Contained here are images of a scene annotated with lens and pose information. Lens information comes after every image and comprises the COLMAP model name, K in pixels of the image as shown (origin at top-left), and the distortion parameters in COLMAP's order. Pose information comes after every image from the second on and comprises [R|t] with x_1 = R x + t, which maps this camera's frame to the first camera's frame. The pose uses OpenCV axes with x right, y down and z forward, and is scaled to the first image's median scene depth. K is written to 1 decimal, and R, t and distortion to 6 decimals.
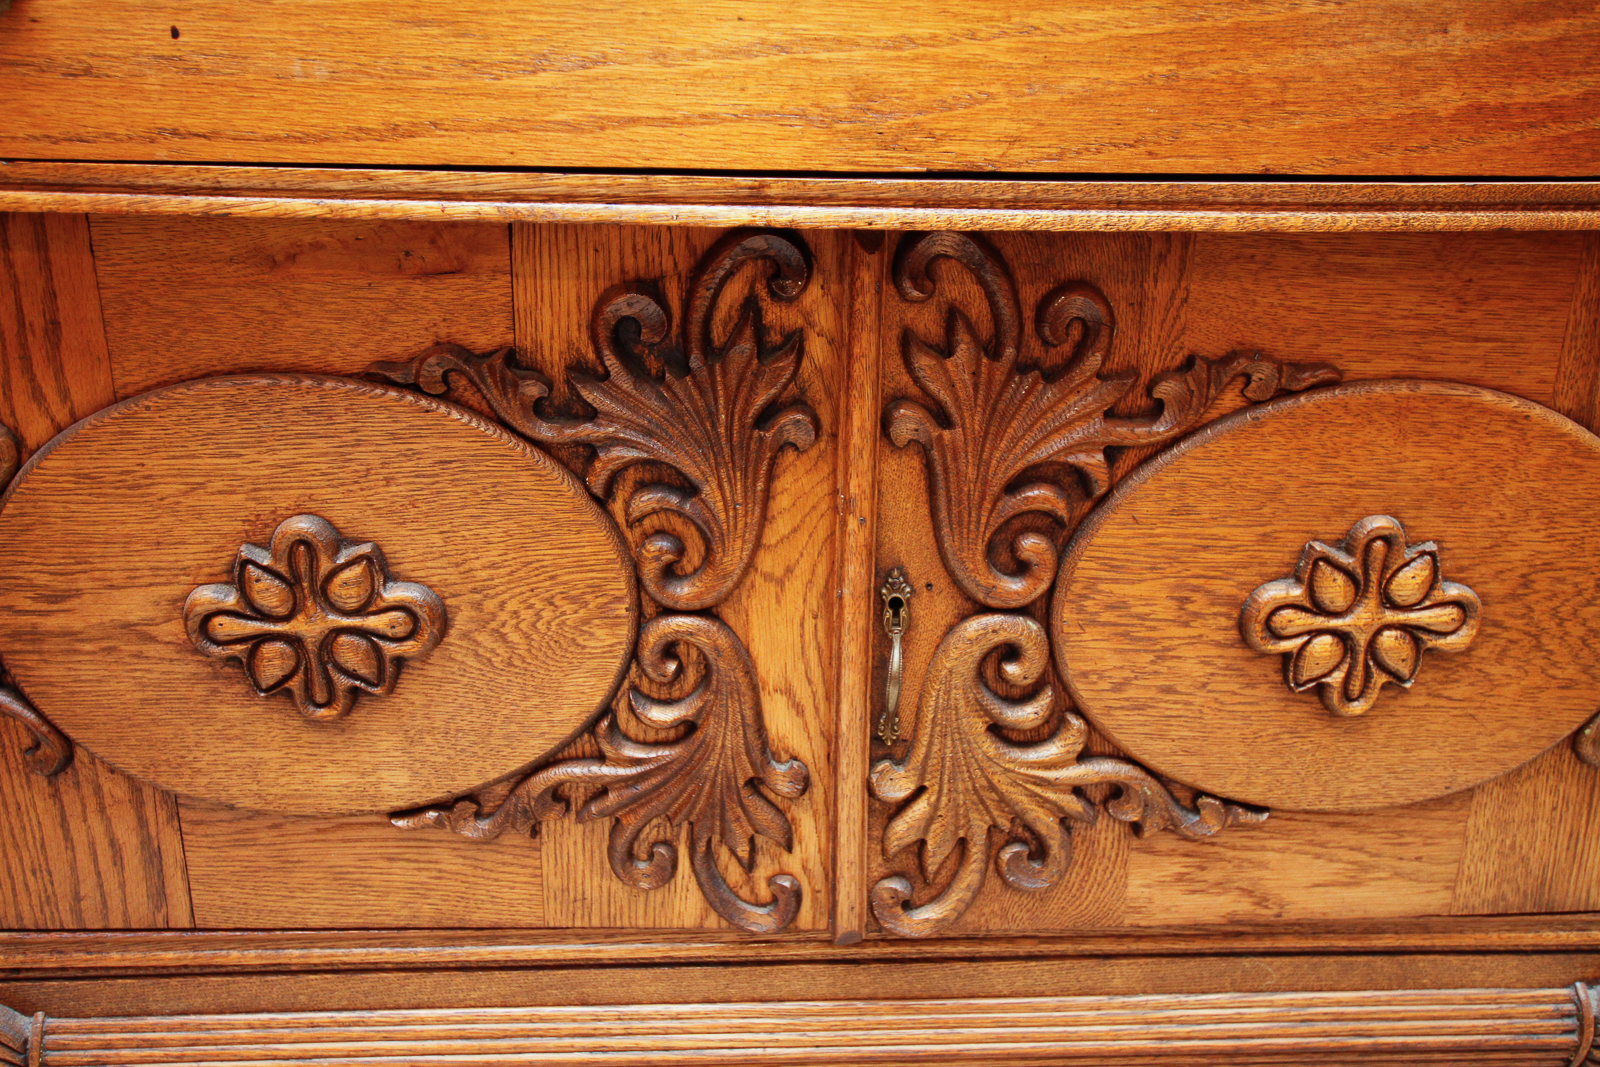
lens RADIAL K [[1329.6, 0, 803.4], [0, 1329.6, 541.1], [0, 0, 1]] dist [-0.008188, 0.039148]
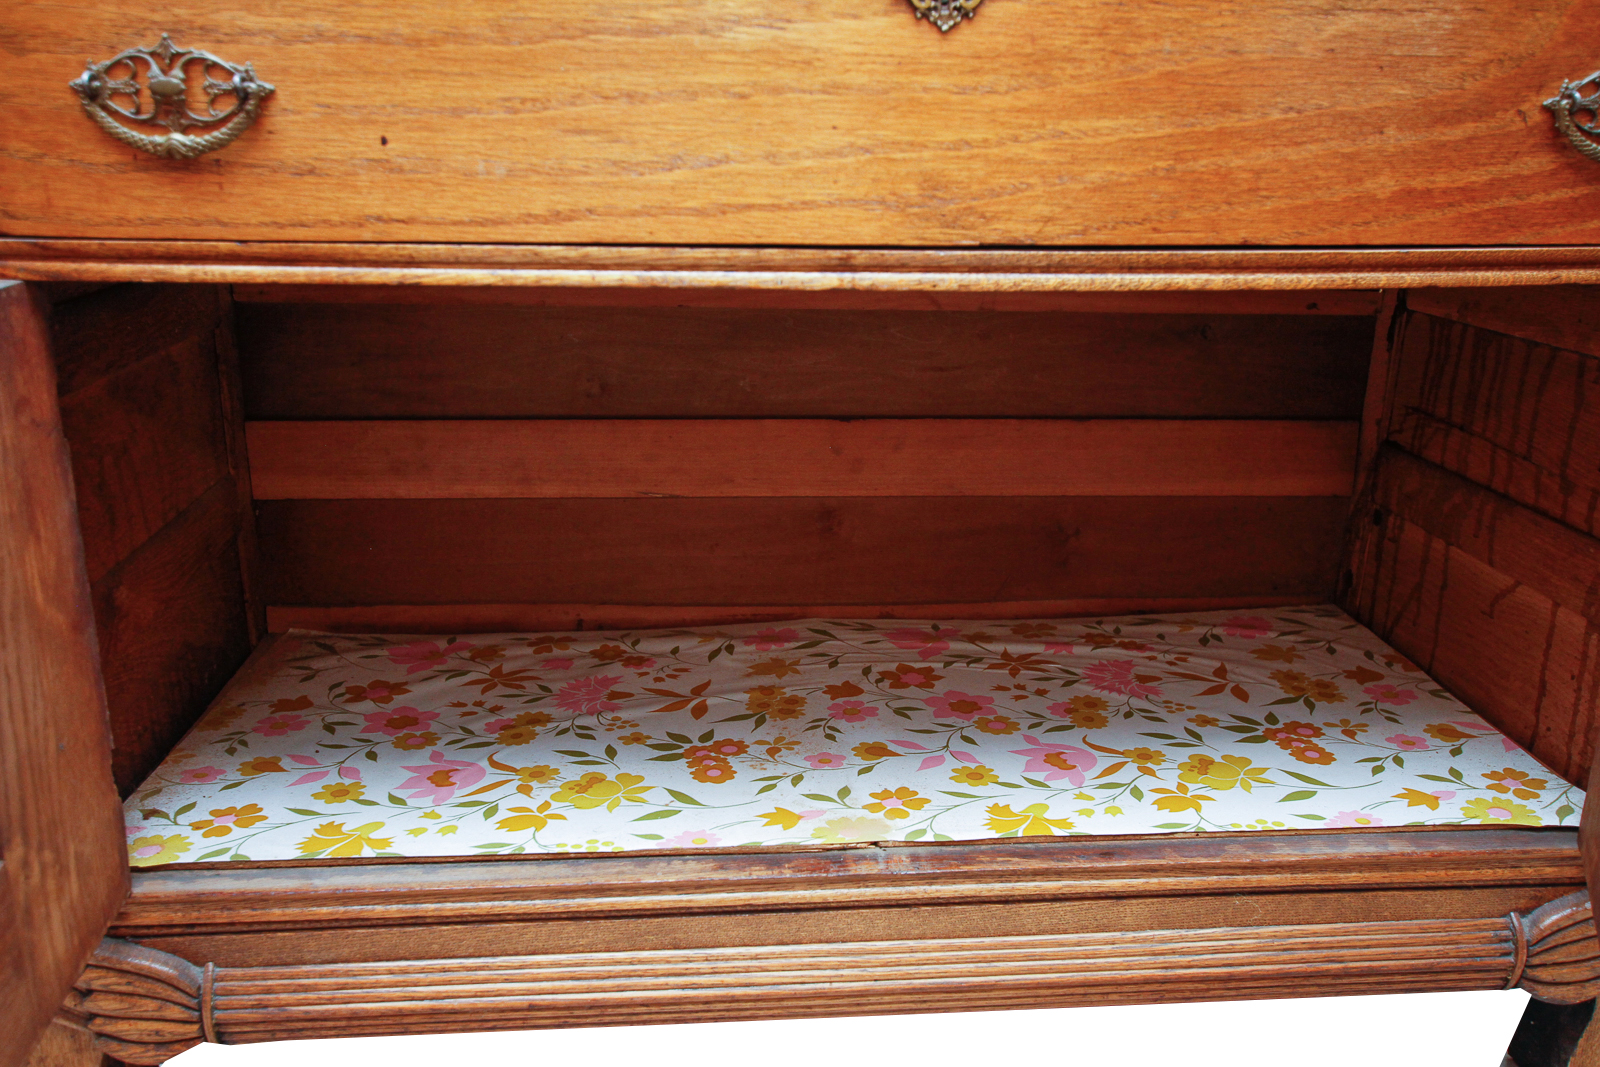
lens RADIAL K [[1329.6, 0, 799.7], [0, 1329.6, 538.6], [0, 0, 1]] dist [-0.008188, 0.039148]
pose [[0.999397, -0.013921, 0.031810, -0.107705], [0.014860, 0.999456, -0.029451, 0.030721], [-0.031382, 0.029906, 0.999060, -0.216935]]
